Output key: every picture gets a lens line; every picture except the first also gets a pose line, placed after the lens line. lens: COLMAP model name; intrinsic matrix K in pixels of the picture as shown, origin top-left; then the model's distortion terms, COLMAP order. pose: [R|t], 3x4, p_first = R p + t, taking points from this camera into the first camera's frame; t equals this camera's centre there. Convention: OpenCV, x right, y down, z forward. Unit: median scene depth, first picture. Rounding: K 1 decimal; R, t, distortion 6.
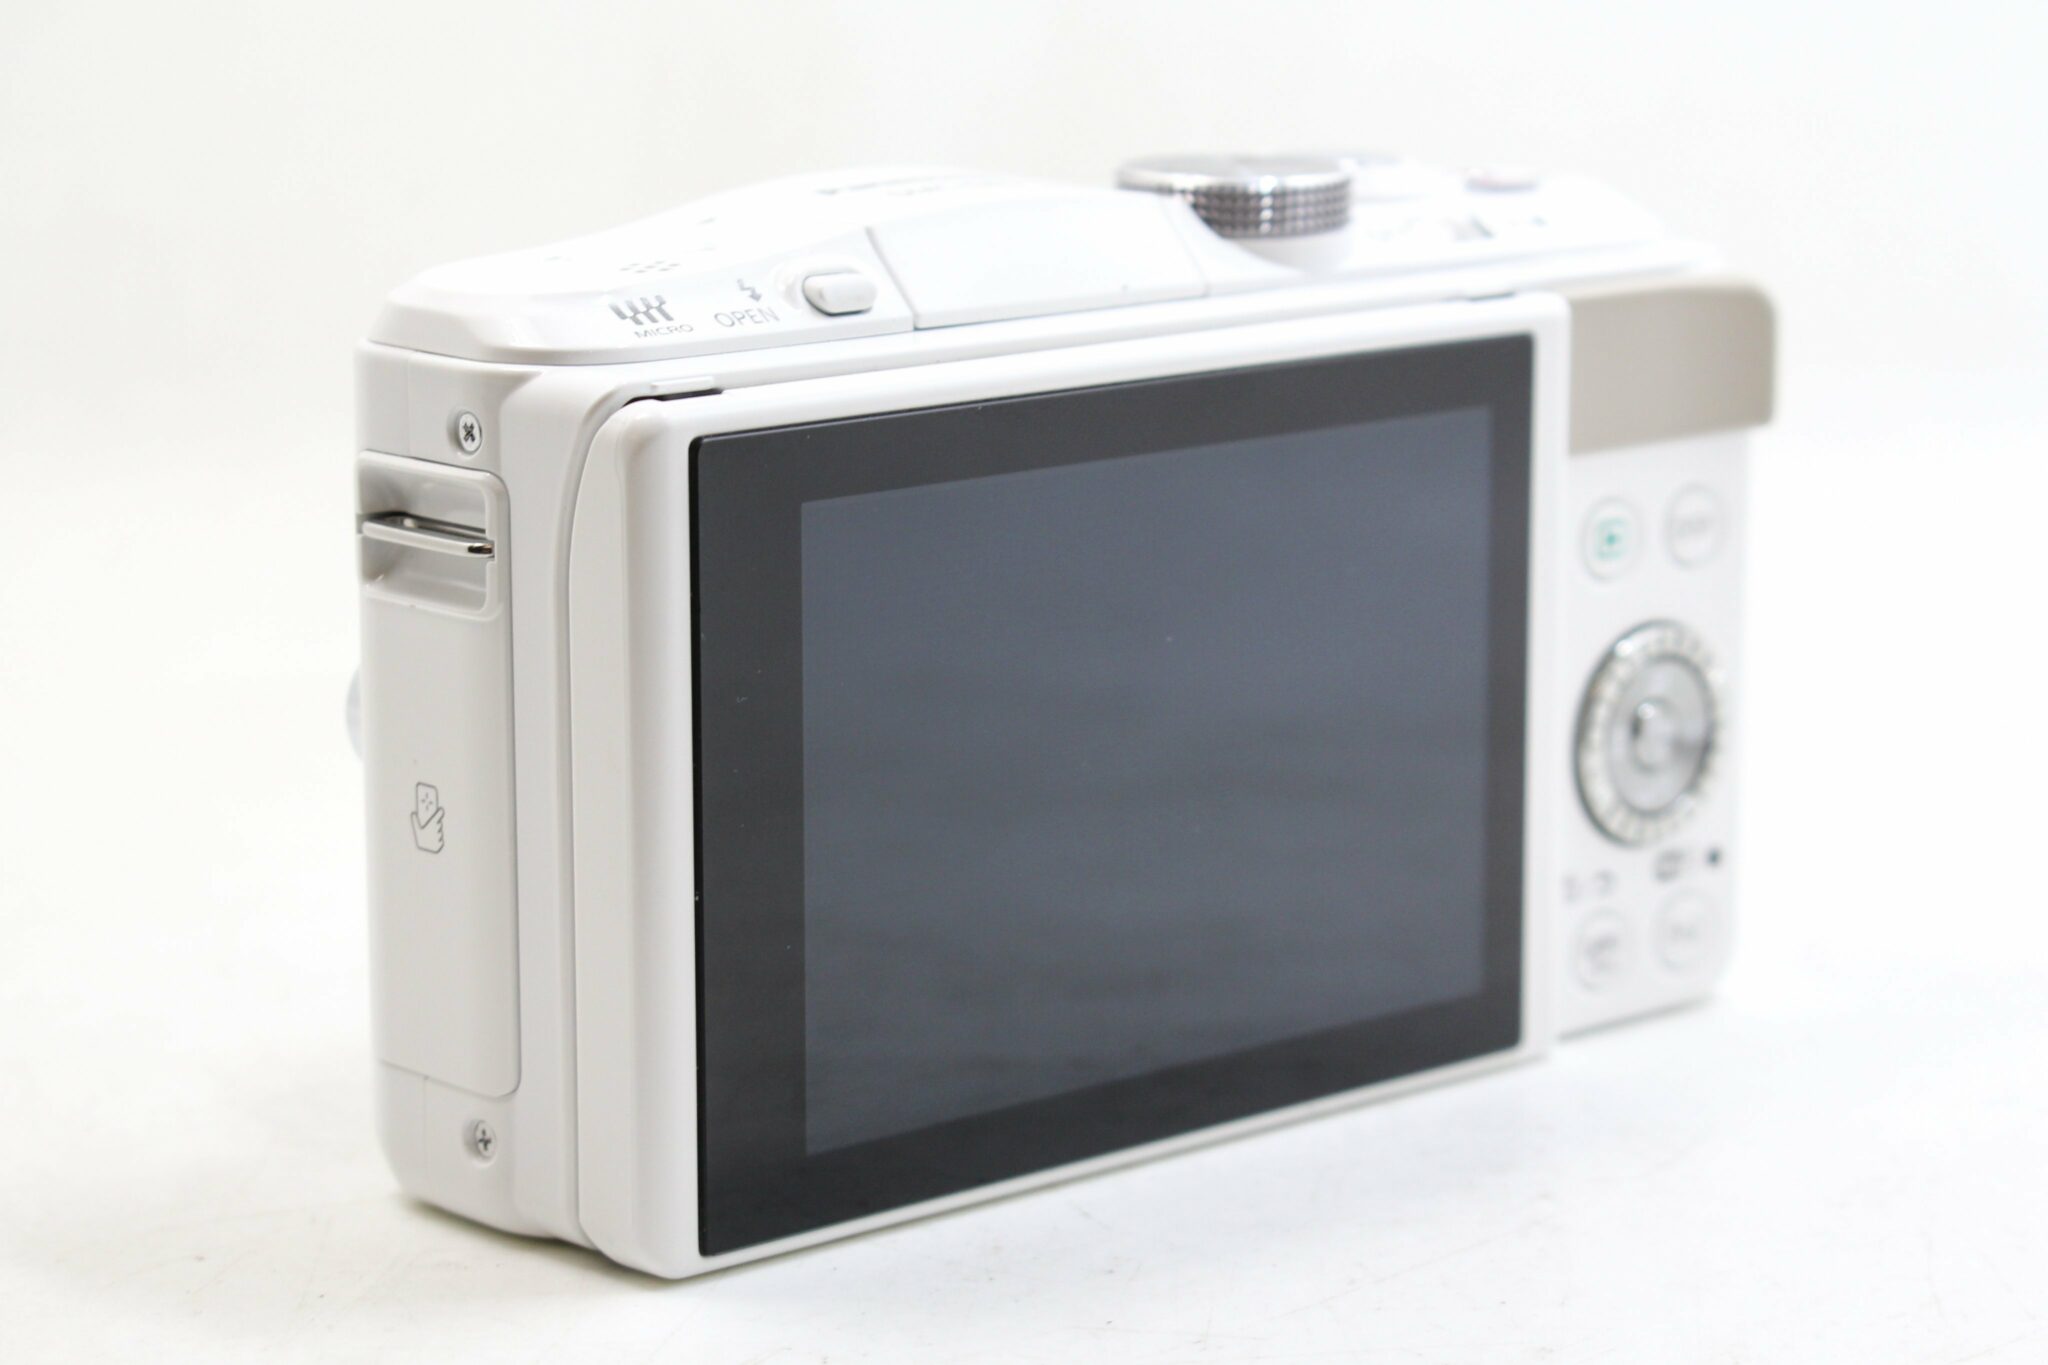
lens RADIAL K [[5414.2, 0, 1024.0], [0, 5414.2, 682.5], [0, 0, 1]] dist [0.064184, 0.878391]
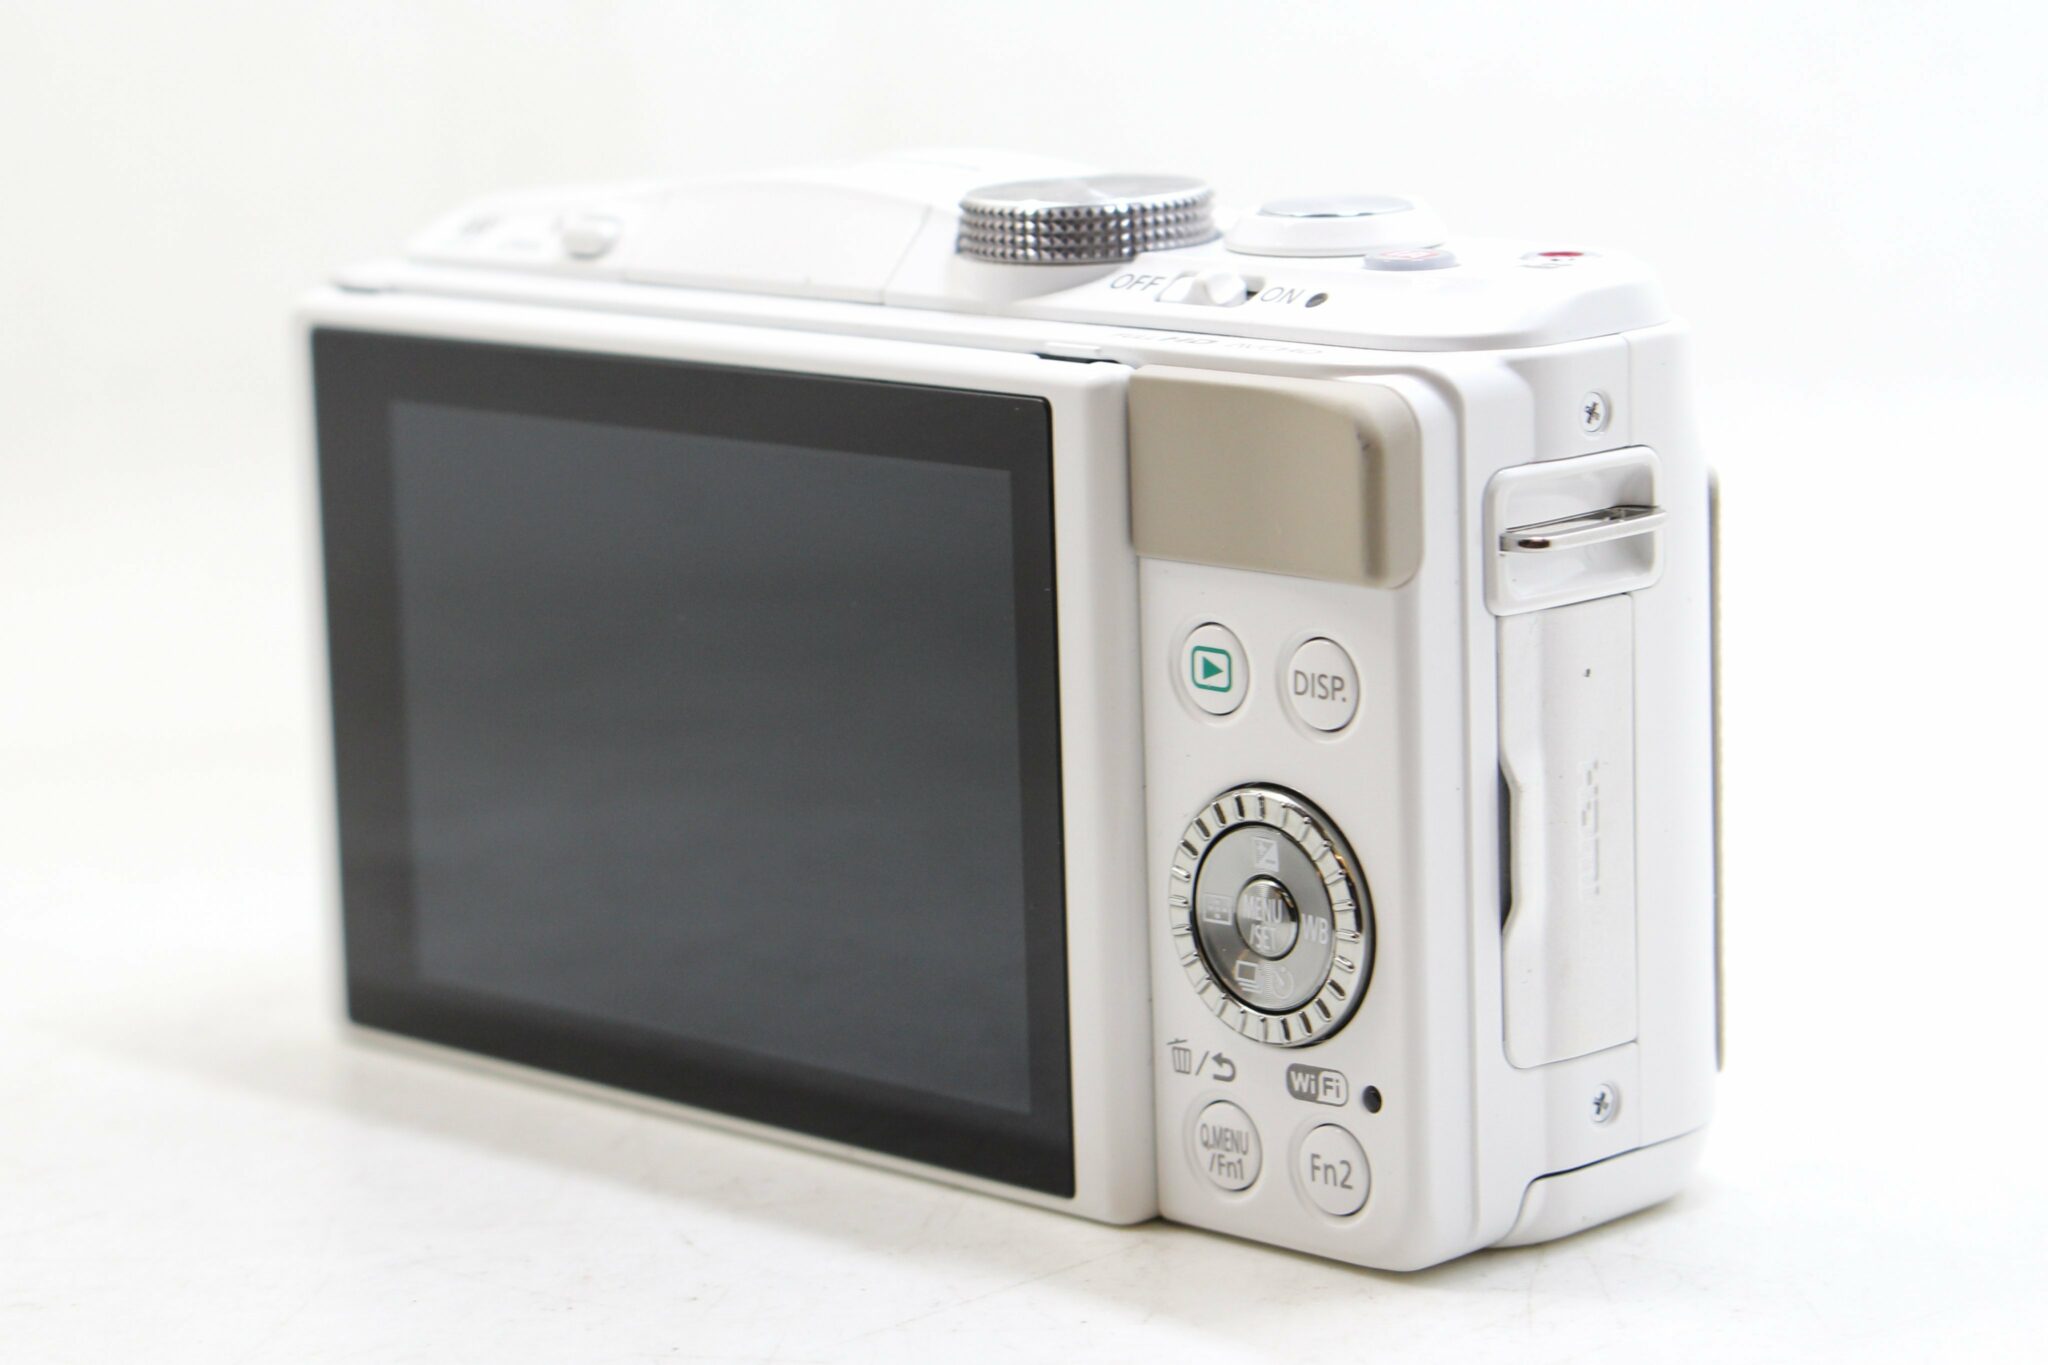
lens RADIAL K [[5414.2, 0, 1024.0], [0, 5414.2, 682.5], [0, 0, 1]] dist [0.064184, 0.878391]
pose [[0.059491, 0.181897, -0.981516, 0.971368], [-0.162919, 0.971843, 0.170229, -0.169484], [0.984844, 0.149781, 0.087450, 0.917341]]
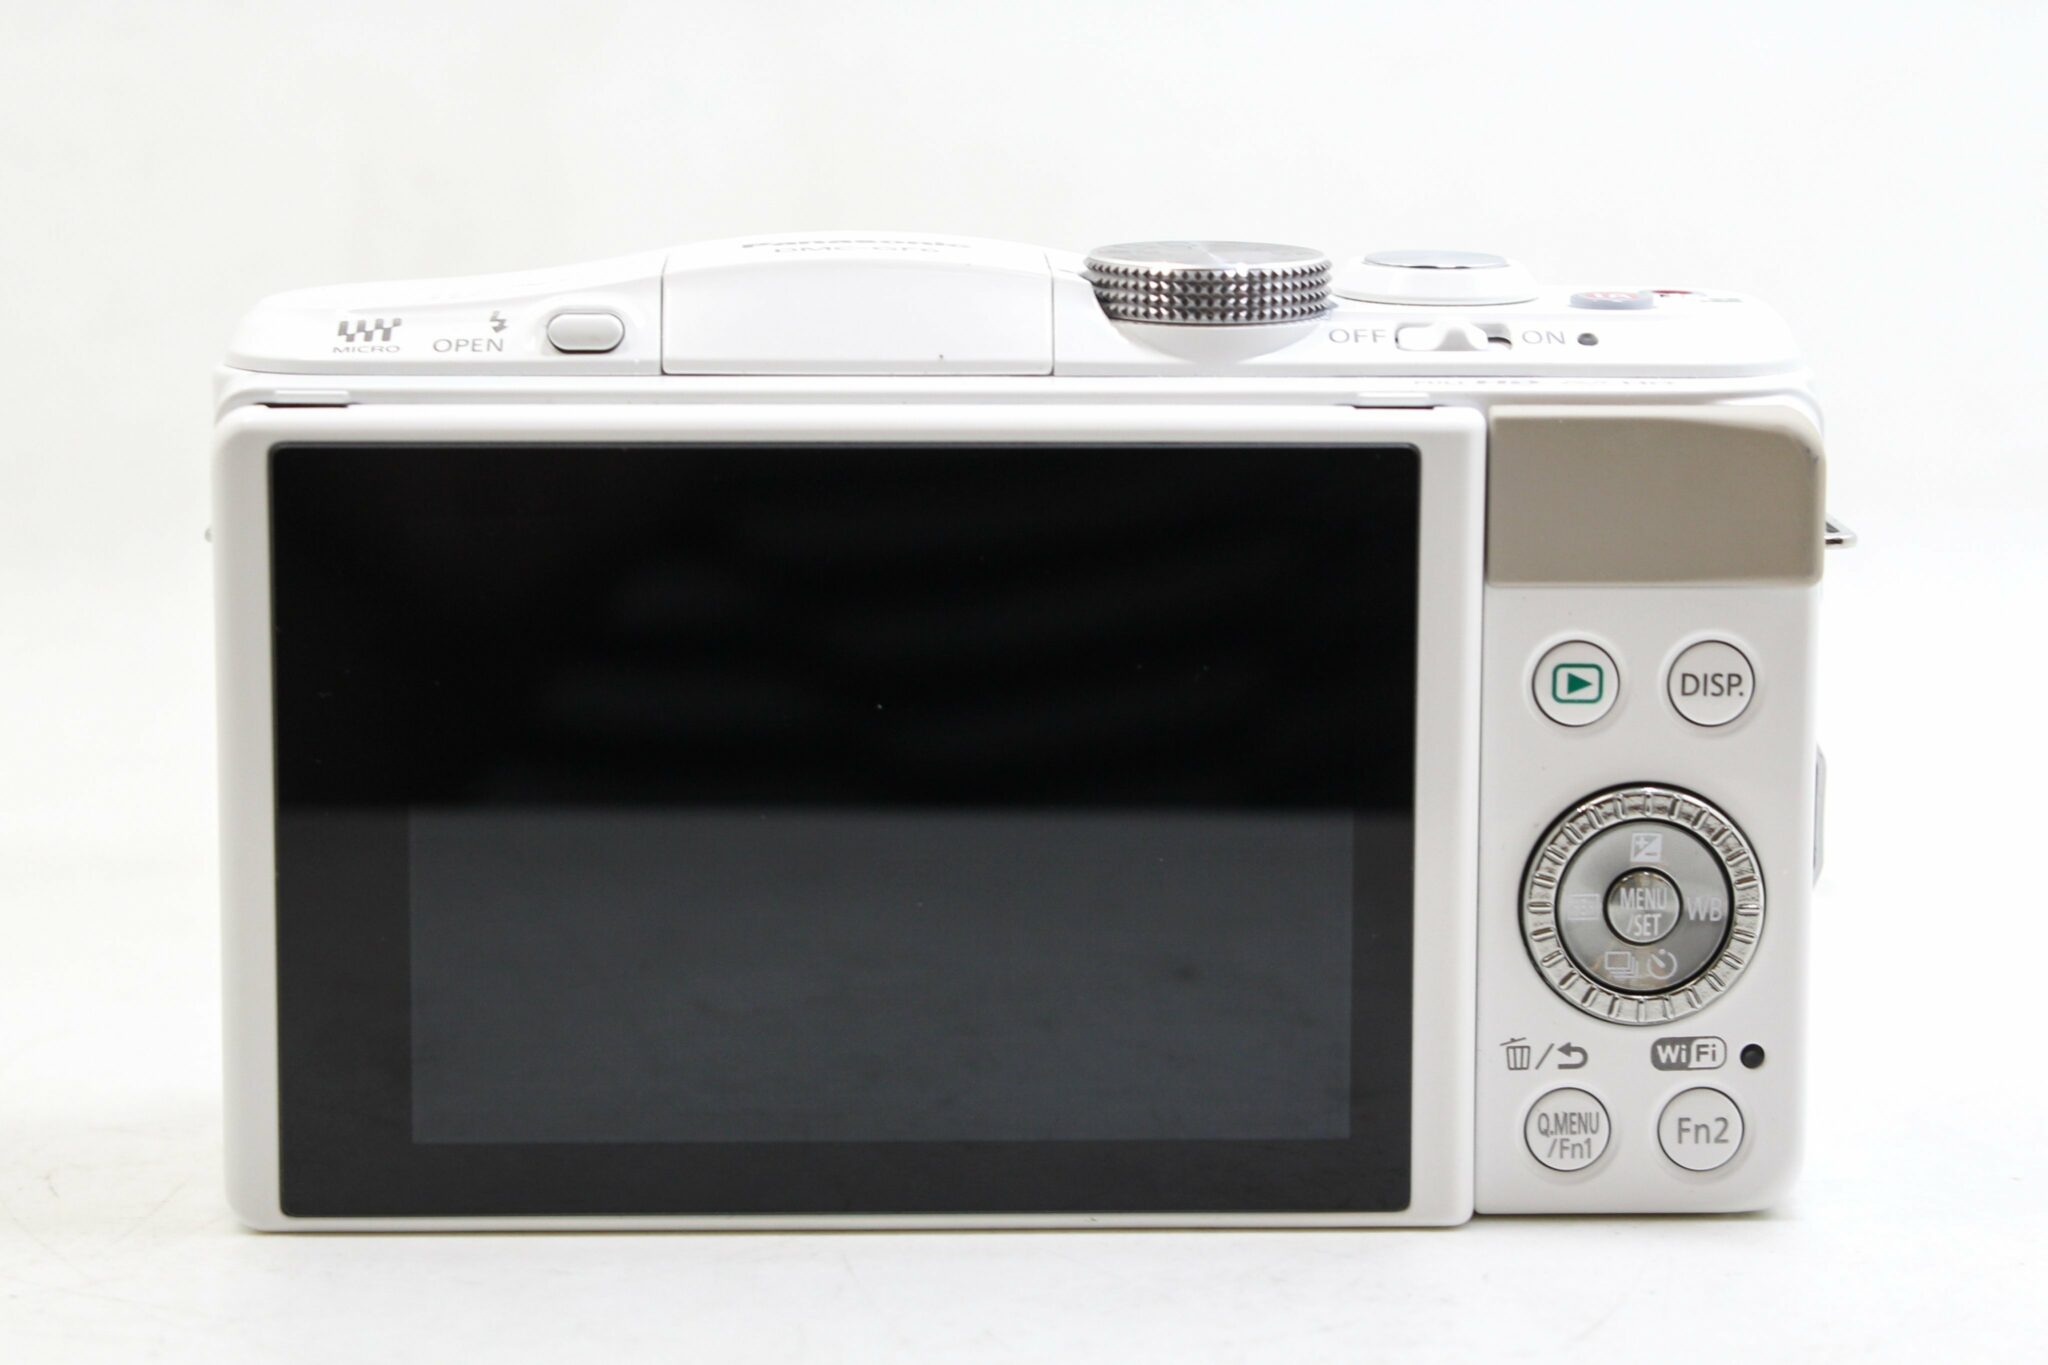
lens RADIAL K [[5414.2, 0, 1024.0], [0, 5414.2, 682.5], [0, 0, 1]] dist [0.064184, 0.878391]
pose [[0.764290, 0.108996, -0.635594, 0.637770], [-0.129391, 0.991489, 0.014438, -0.028418], [0.631758, 0.071205, 0.771888, 0.233159]]
